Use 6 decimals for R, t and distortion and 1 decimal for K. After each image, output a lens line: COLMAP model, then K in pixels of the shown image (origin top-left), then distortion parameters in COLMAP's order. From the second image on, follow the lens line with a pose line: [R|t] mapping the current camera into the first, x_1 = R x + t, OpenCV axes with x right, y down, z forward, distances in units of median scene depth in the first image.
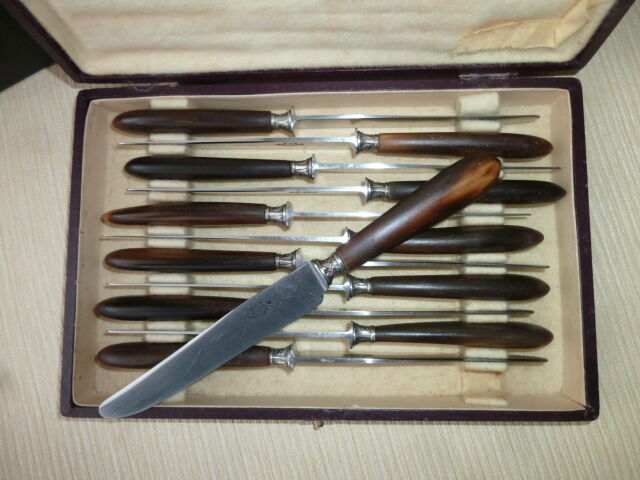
lens RADIAL K [[493.3, 0, 320.0], [0, 493.3, 240.0], [0, 0, 1]] dist [-0.011243, -0.000986]
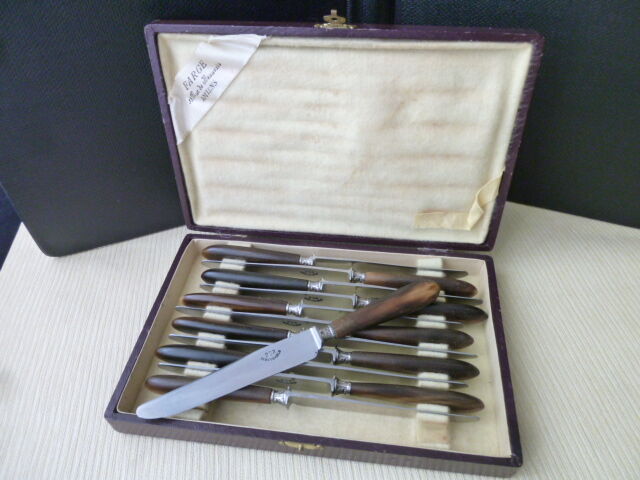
lens RADIAL K [[493.3, 0, 320.0], [0, 493.3, 240.0], [0, 0, 1]] dist [-0.011243, -0.000986]
pose [[0.991308, 0.107715, -0.075531, 0.084002], [-0.131393, 0.781834, -0.609484, 0.716526], [-0.006598, 0.614111, 0.789192, -0.326652]]
